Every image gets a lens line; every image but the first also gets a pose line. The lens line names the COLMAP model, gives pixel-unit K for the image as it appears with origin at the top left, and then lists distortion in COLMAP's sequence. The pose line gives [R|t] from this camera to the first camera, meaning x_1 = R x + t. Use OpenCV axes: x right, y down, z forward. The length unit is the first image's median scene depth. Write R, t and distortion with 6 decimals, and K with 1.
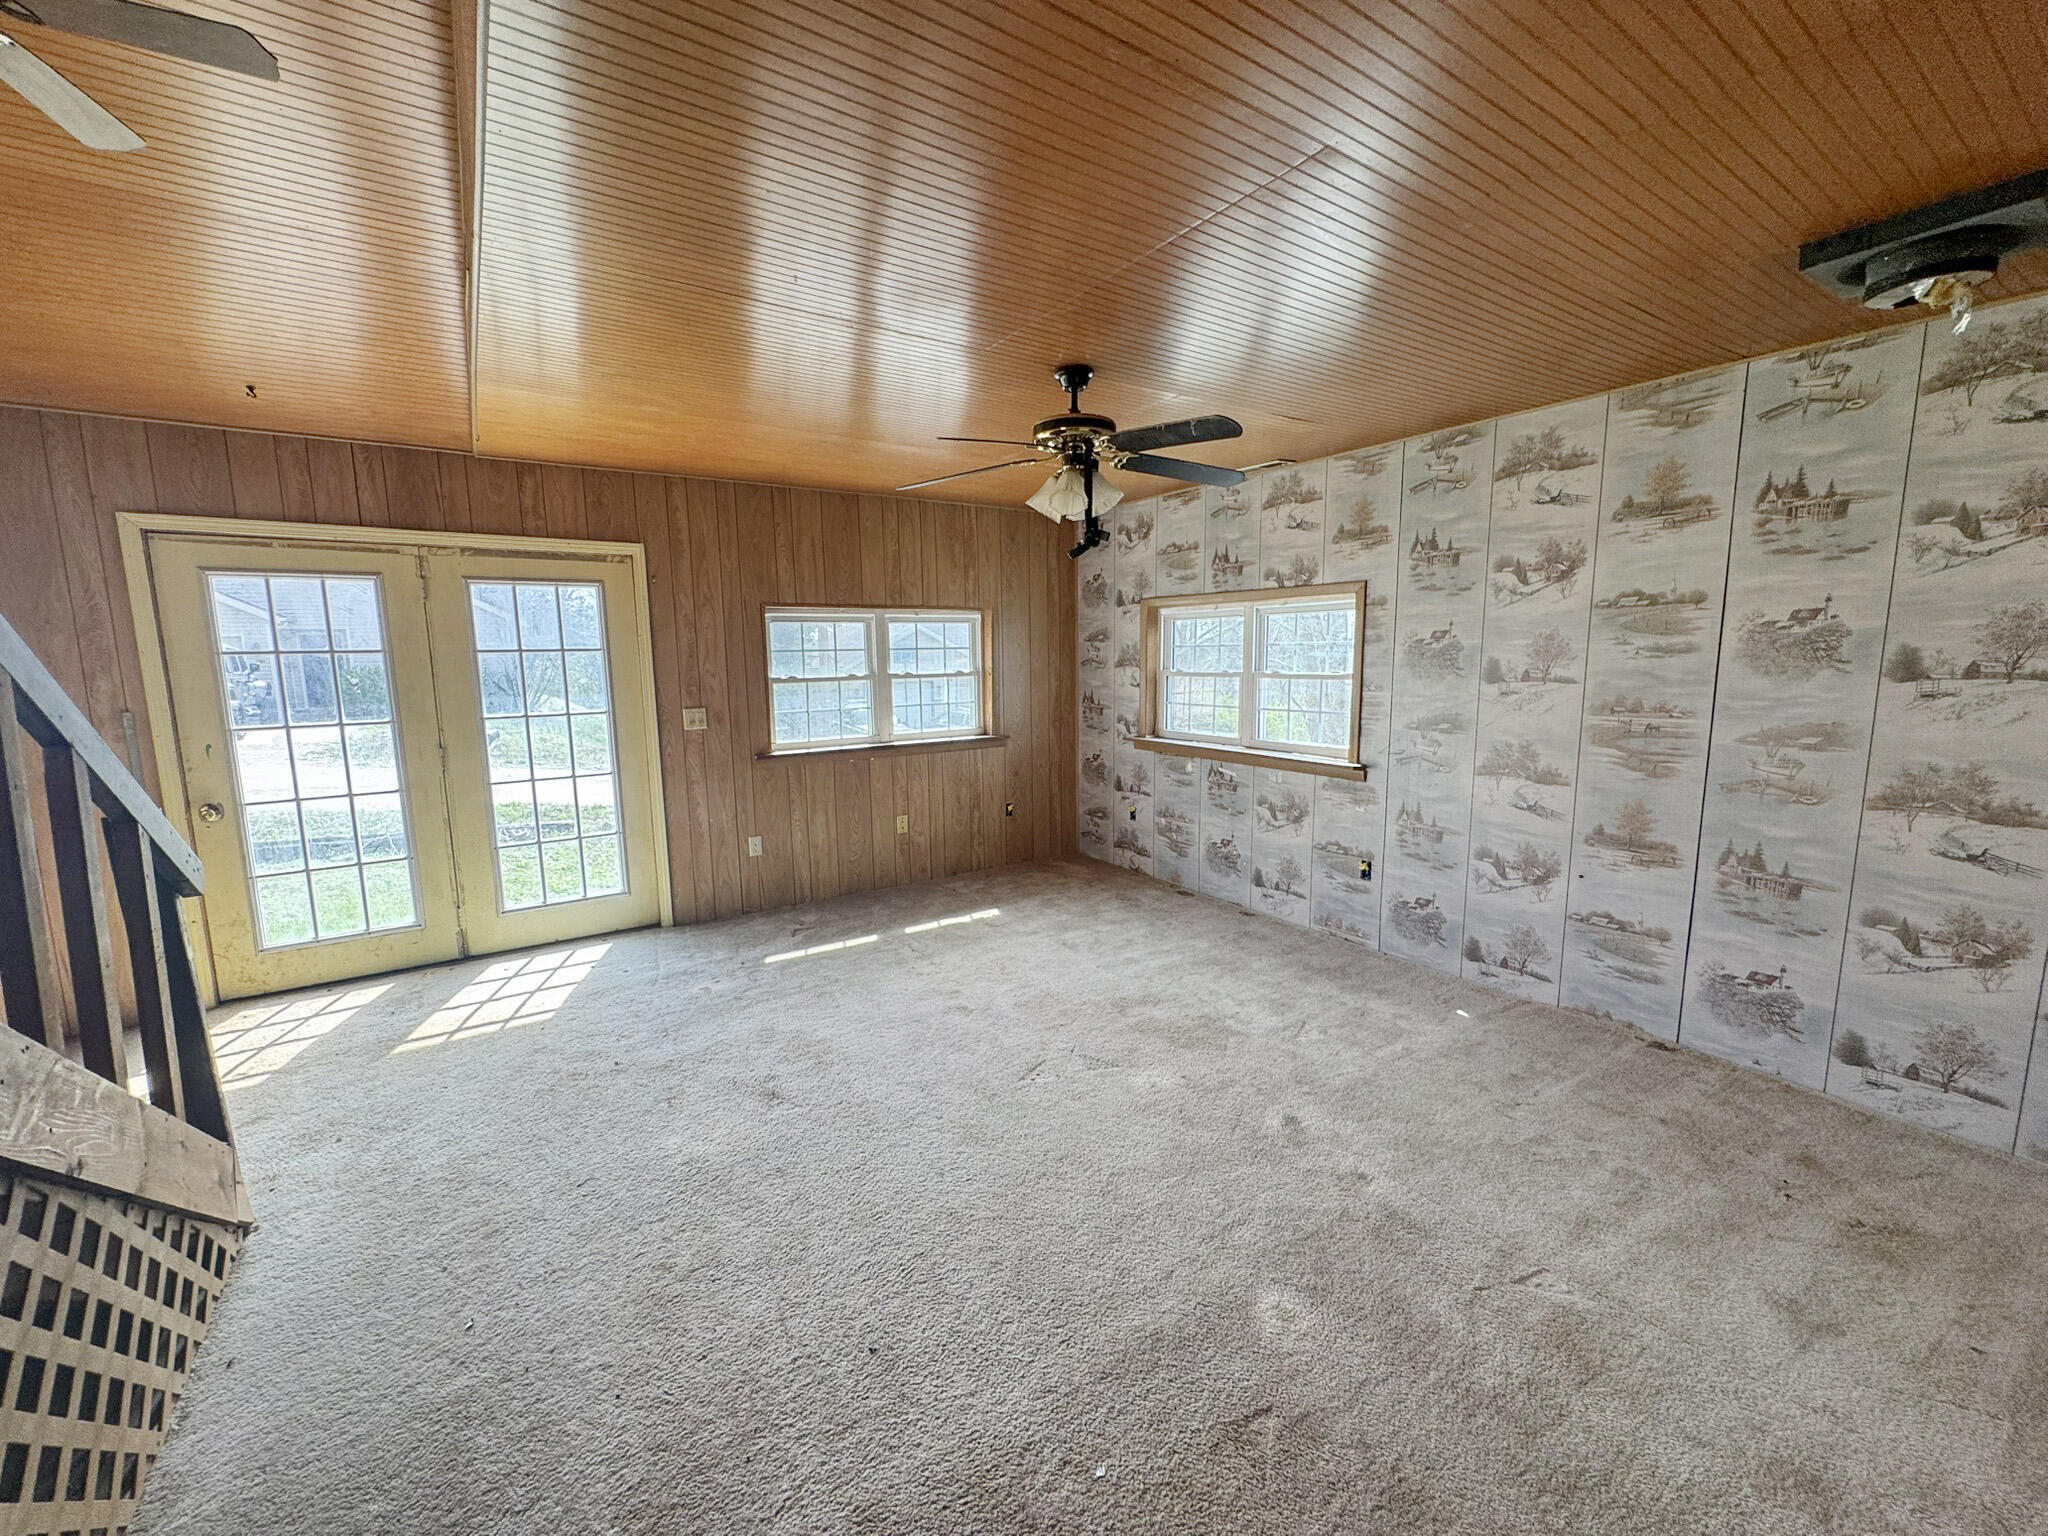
lens RADIAL K [[819.6, 0, 1022.8], [0, 819.6, 767.9], [0, 0, 1]] dist [-0.001277, 0.000680]
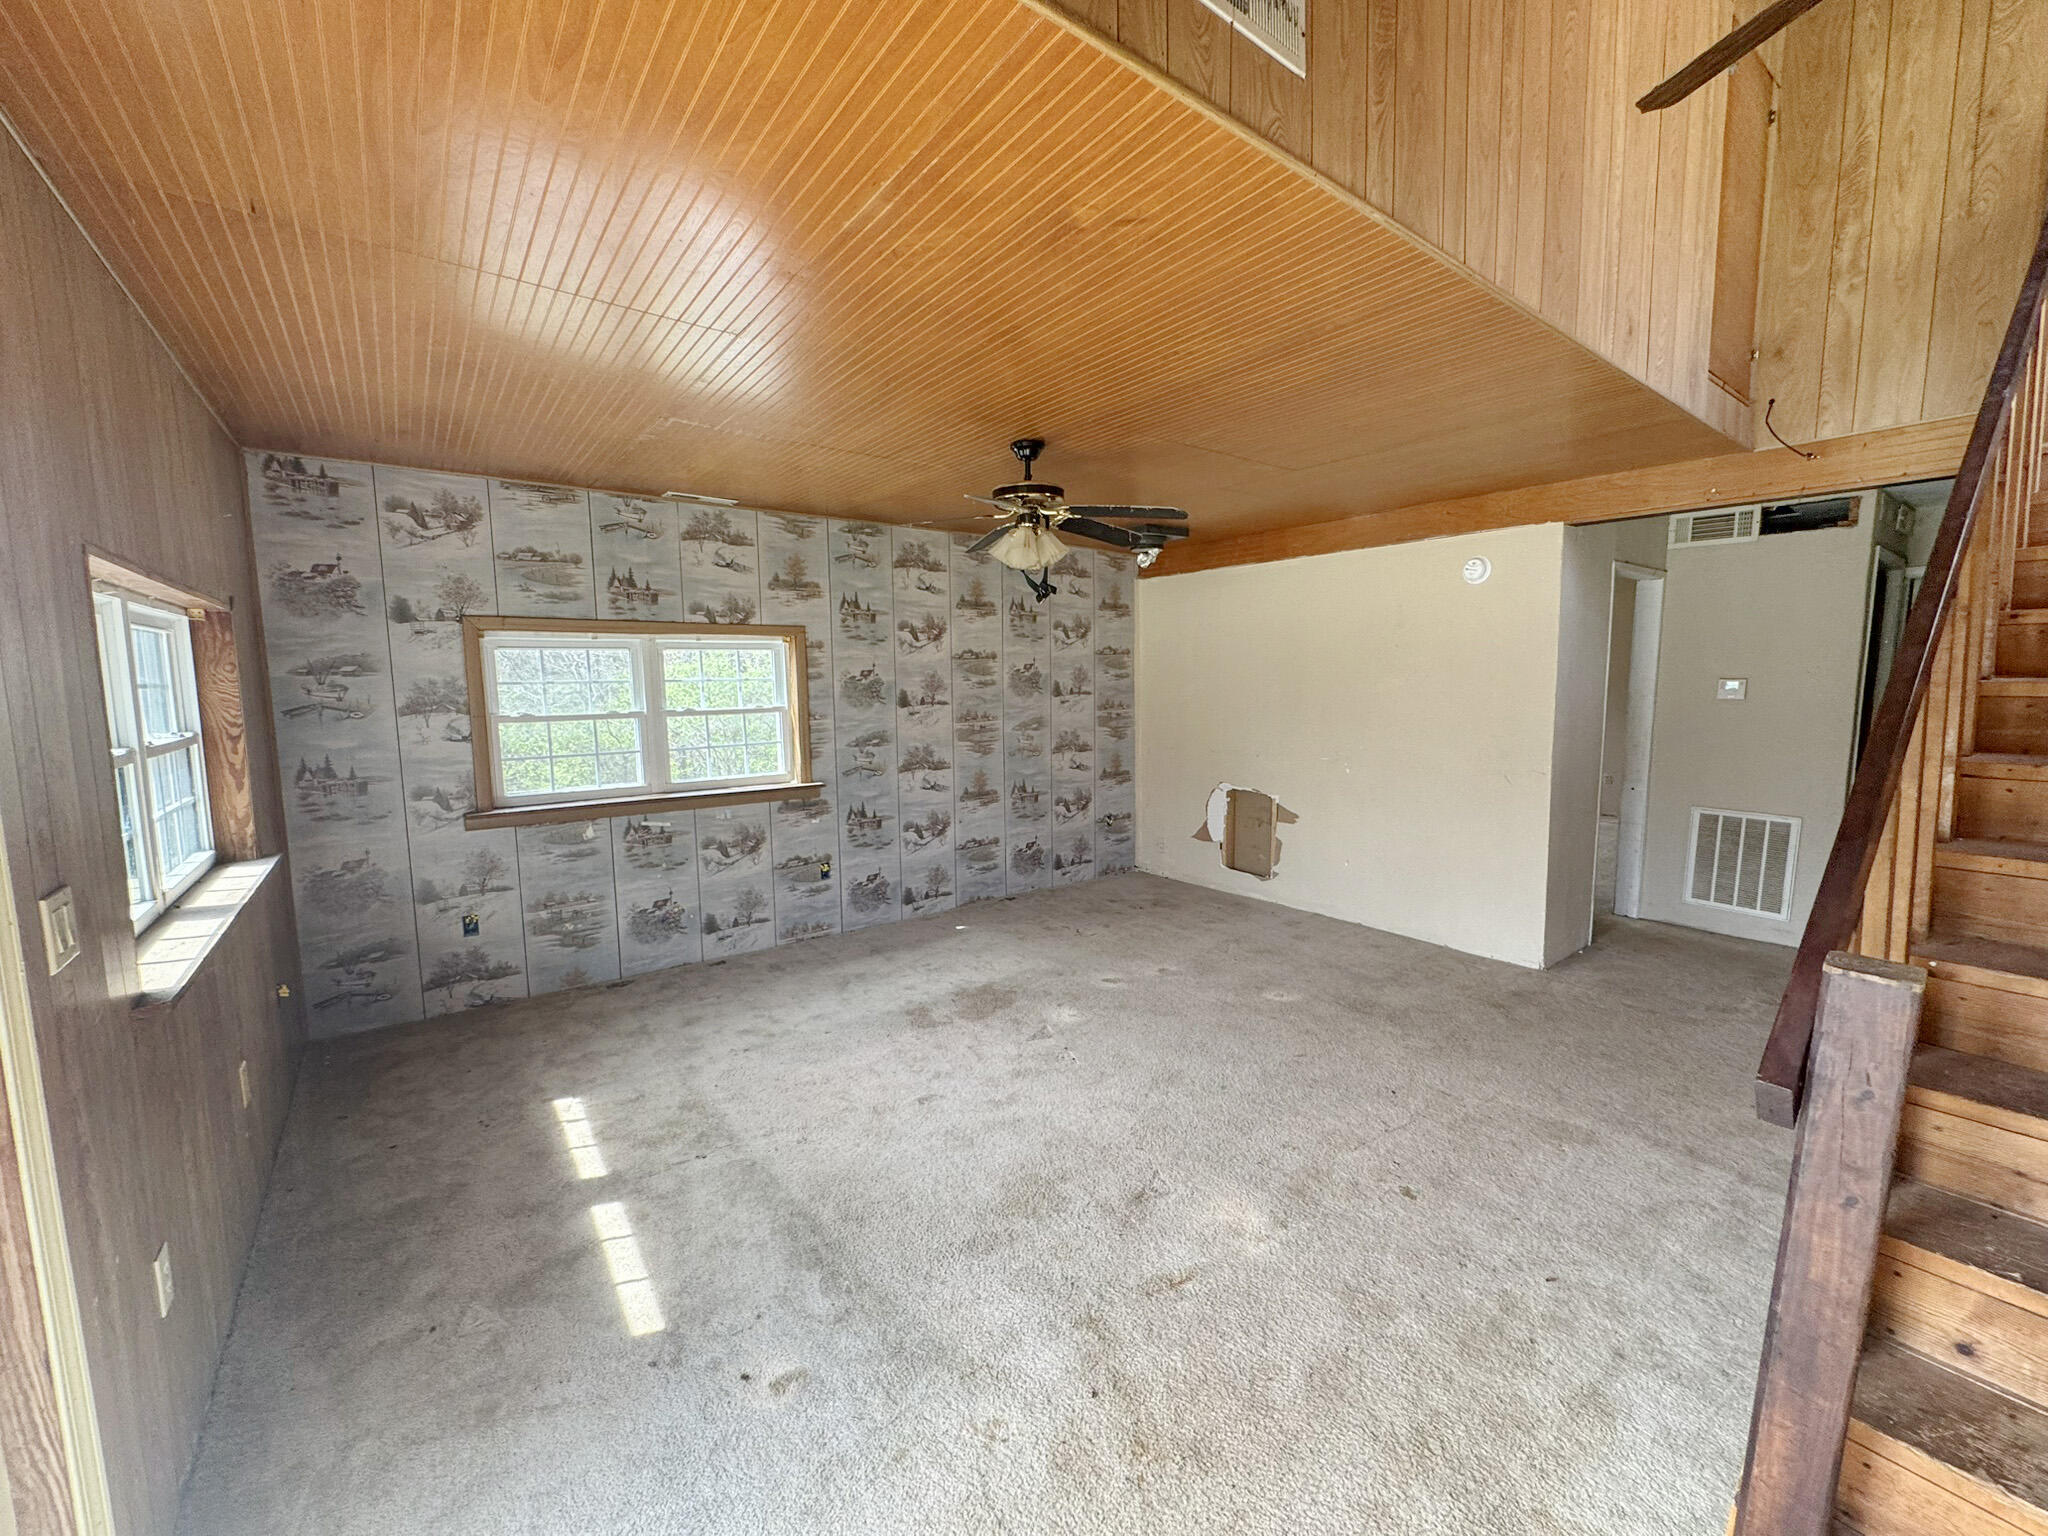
lens RADIAL K [[819.6, 0, 1022.8], [0, 819.6, 767.9], [0, 0, 1]] dist [-0.001277, 0.000680]
pose [[-0.056476, -0.097678, 0.993614, -0.782366], [0.153840, 0.982466, 0.105326, -0.104947], [-0.986480, 0.158806, -0.040459, 0.771317]]
